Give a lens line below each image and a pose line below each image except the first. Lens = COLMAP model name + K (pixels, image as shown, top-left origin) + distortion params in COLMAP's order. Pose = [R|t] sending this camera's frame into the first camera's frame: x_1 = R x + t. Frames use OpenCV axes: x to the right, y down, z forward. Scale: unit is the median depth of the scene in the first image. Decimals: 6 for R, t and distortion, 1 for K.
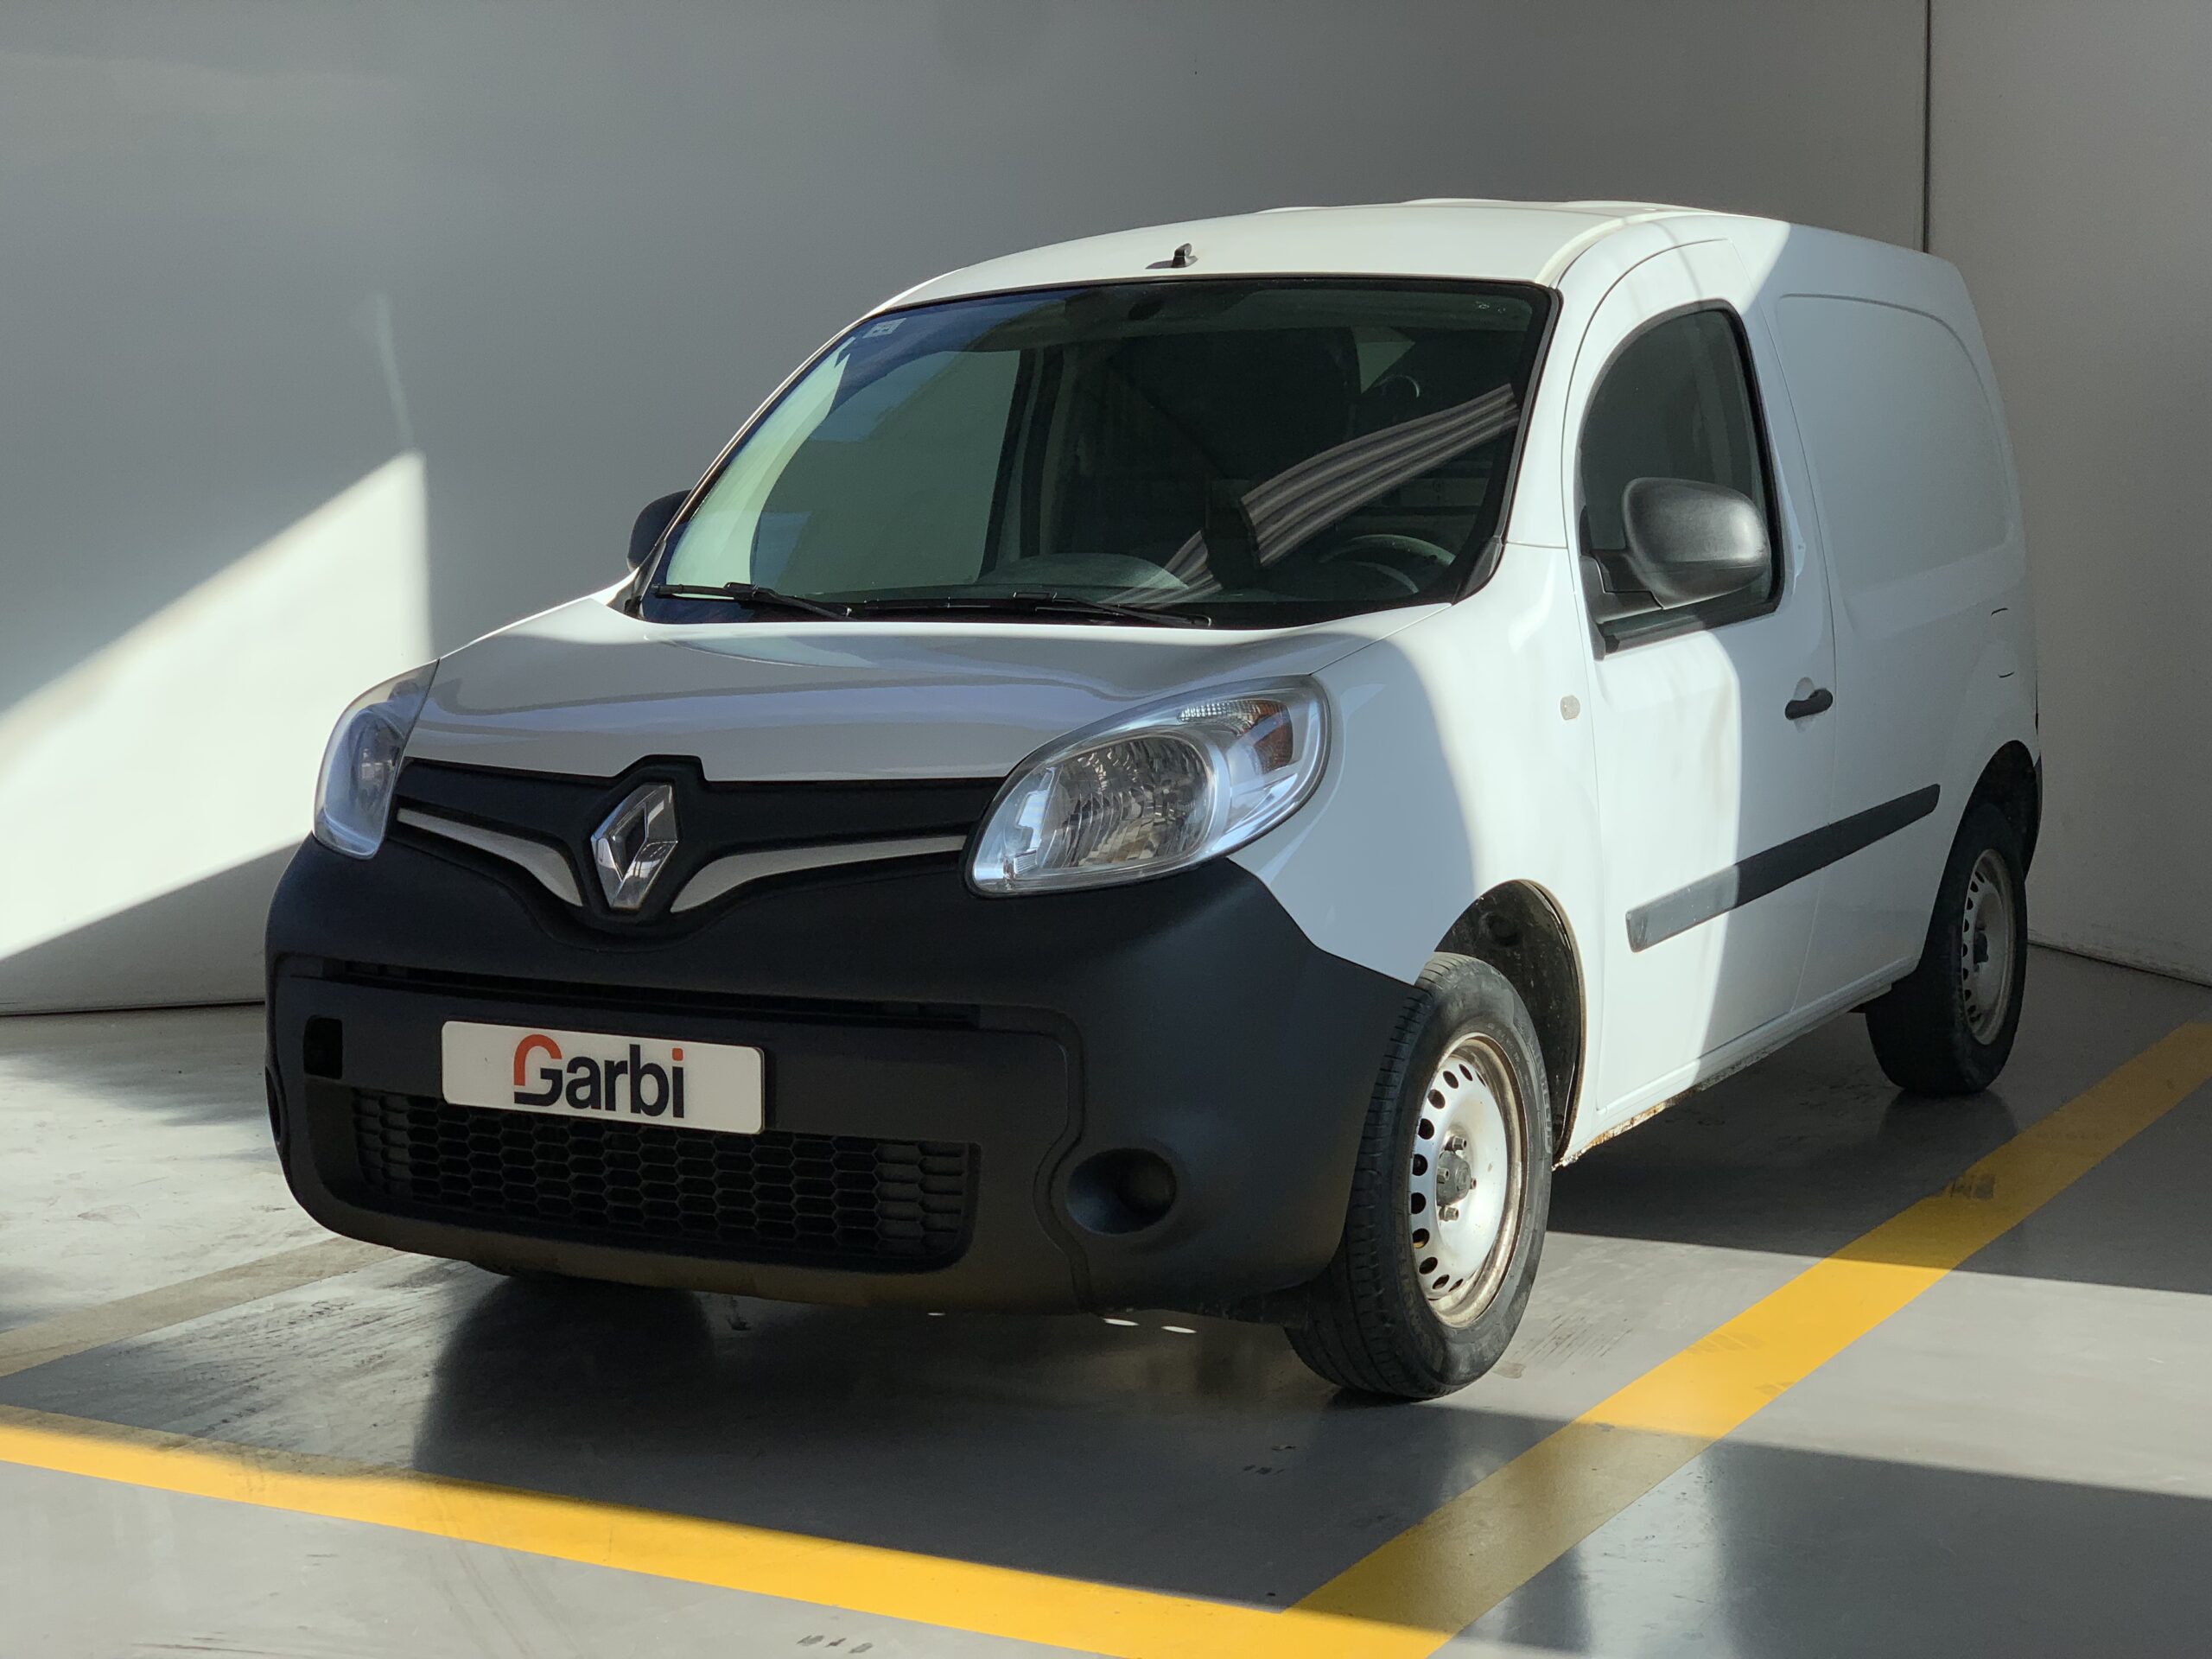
lens RADIAL K [[3383.7, 0, 1089.5], [0, 3383.7, 830.3], [0, 0, 1]] dist [-0.021766, 0.000000]
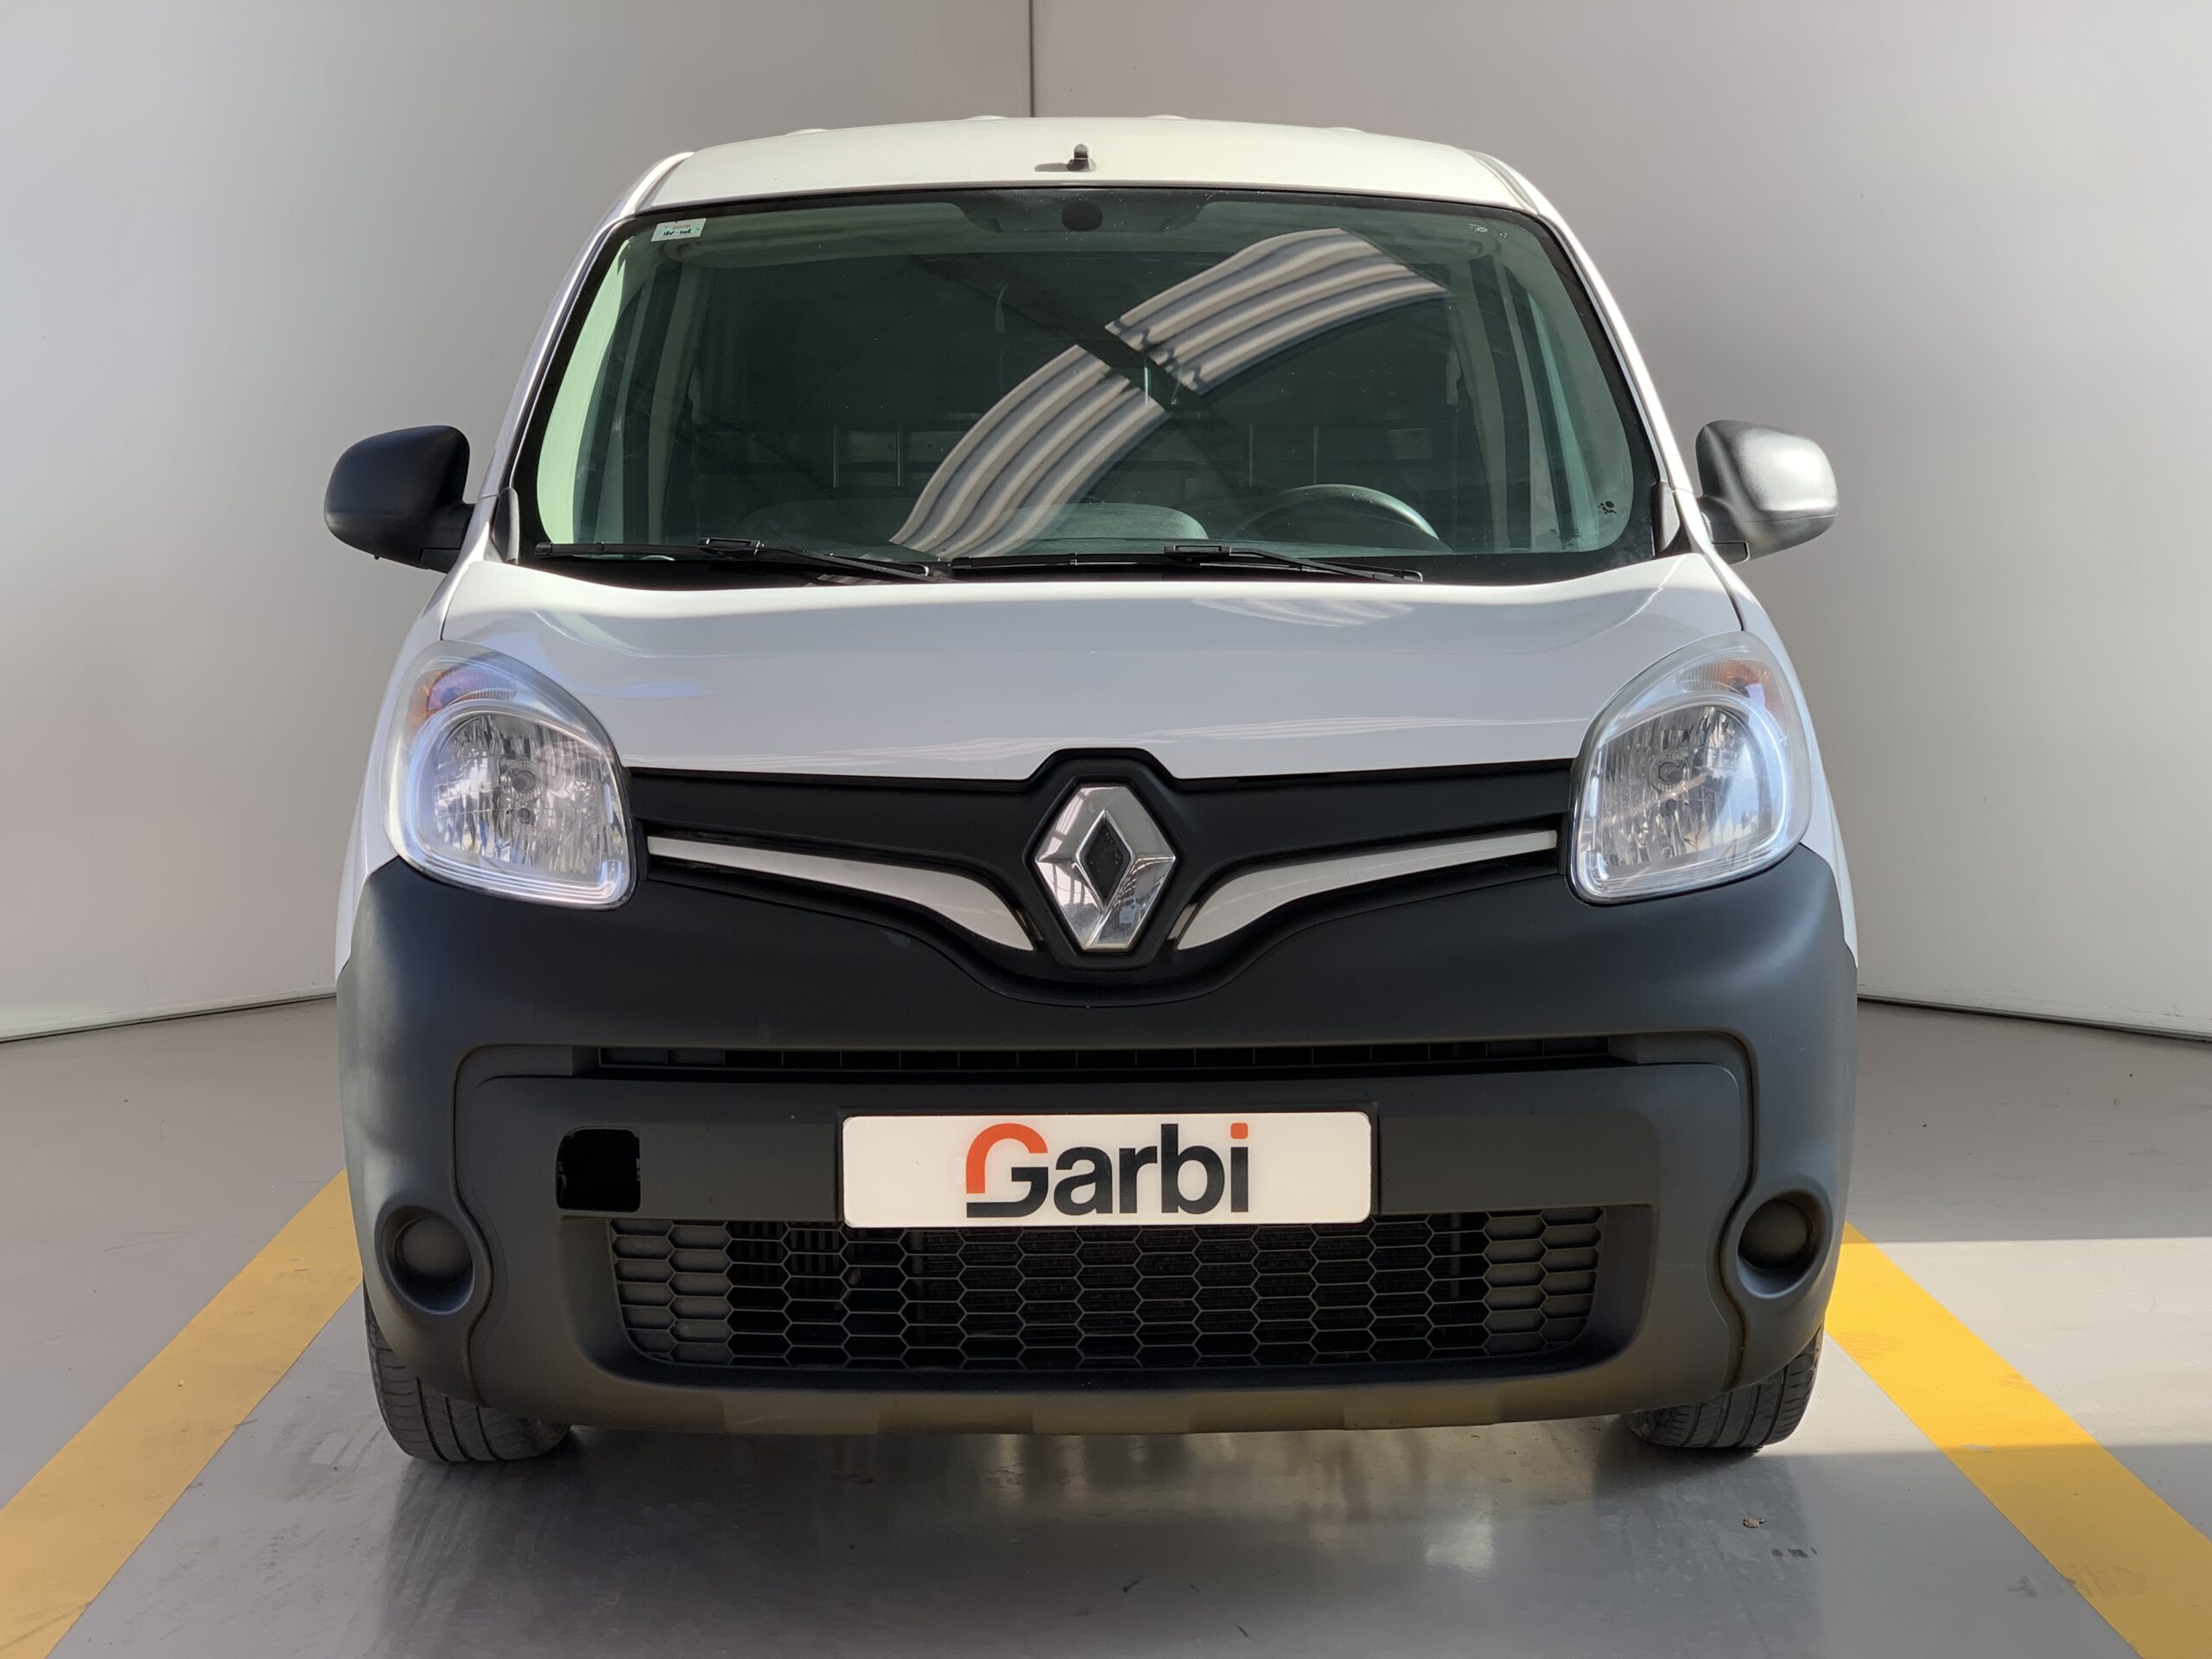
lens RADIAL K [[3383.7, 0, 1114.0], [0, 3383.7, 826.7], [0, 0, 1]] dist [-0.021766, 0.000000]
pose [[0.872293, -0.047176, 0.486703, -0.509596], [0.047791, 0.998795, 0.011160, -0.013152], [-0.486643, 0.013525, 0.873496, 0.328760]]
